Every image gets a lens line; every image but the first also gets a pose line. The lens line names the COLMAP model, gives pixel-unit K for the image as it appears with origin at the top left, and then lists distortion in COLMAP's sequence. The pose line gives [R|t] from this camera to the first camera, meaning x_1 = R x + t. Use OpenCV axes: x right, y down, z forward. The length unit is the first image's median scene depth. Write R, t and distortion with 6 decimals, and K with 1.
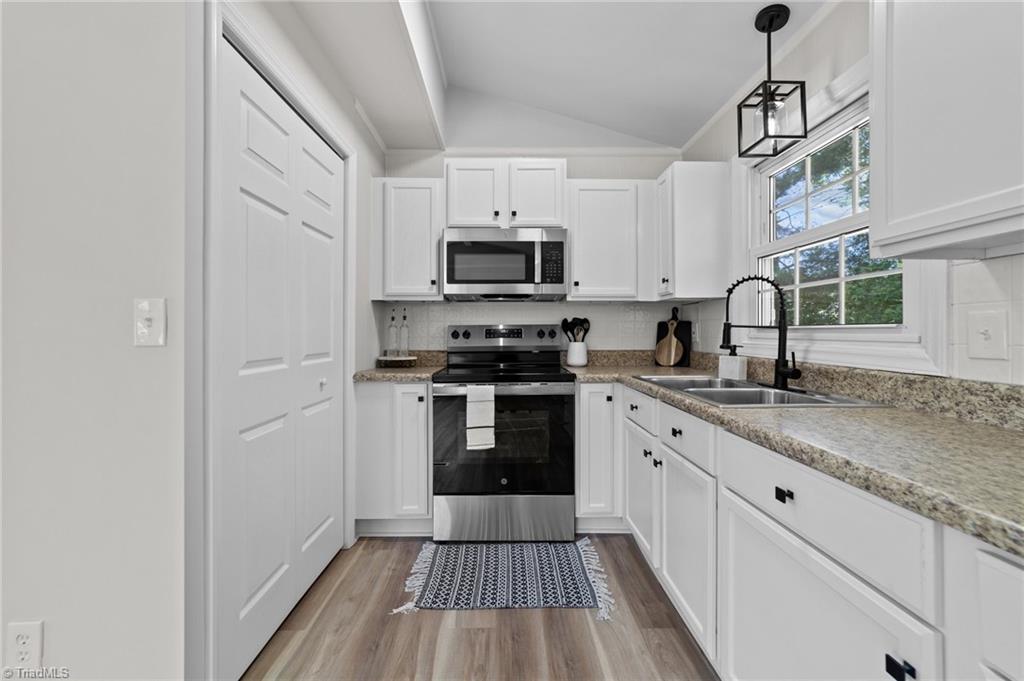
lens RADIAL K [[398.7, 0, 509.3], [0, 398.7, 330.5], [0, 0, 1]] dist [-0.019482, 0.009803]
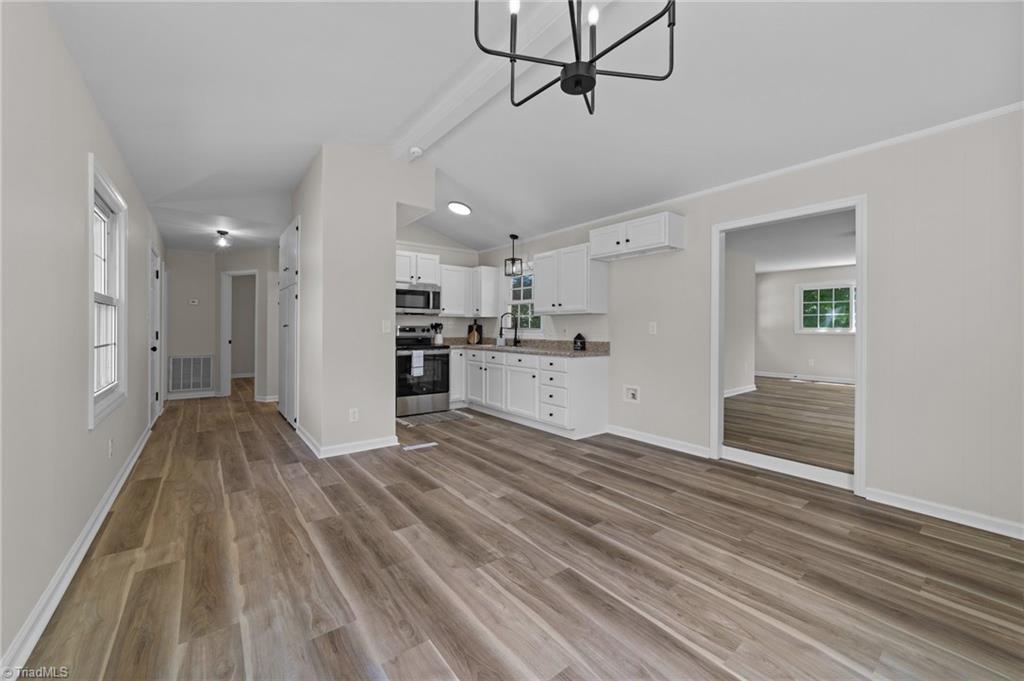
lens RADIAL K [[398.7, 0, 509.3], [0, 398.7, 330.5], [0, 0, 1]] dist [-0.019482, 0.009803]
pose [[0.801837, 0.002649, 0.597537, -1.056846], [-0.008486, 0.999940, 0.006954, -0.011811], [-0.597483, -0.010647, 0.801811, -1.291644]]
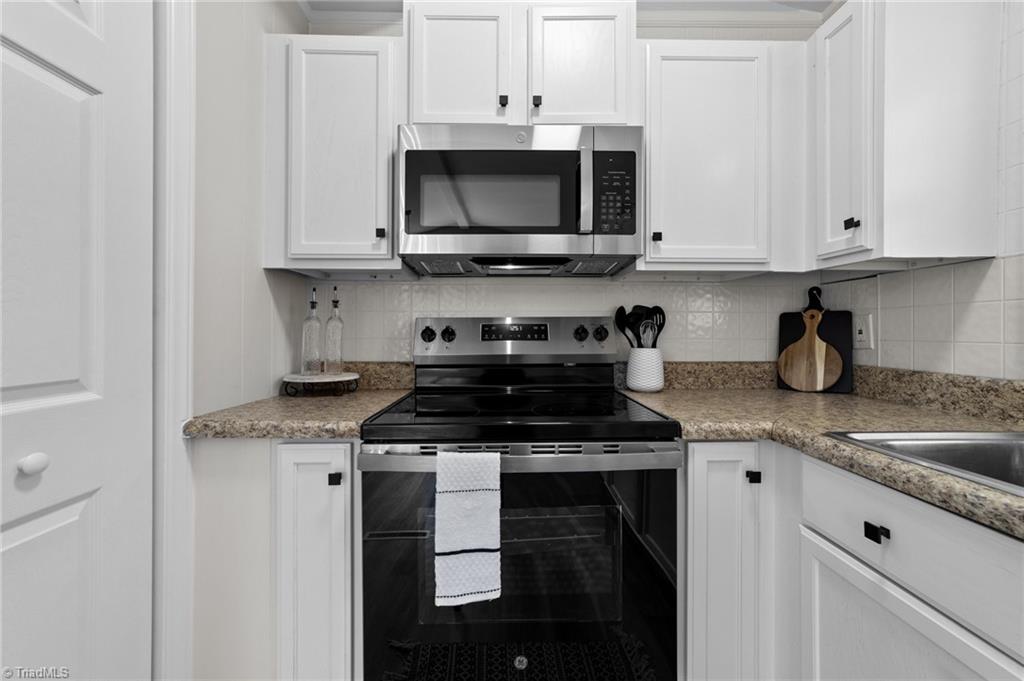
lens RADIAL K [[398.7, 0, 509.3], [0, 398.7, 330.5], [0, 0, 1]] dist [-0.019482, 0.009803]
pose [[0.999997, 0.002403, 0.000572, -0.026952], [-0.002404, 0.999995, 0.001912, 0.004793], [-0.000567, -0.001914, 0.999998, 0.542154]]
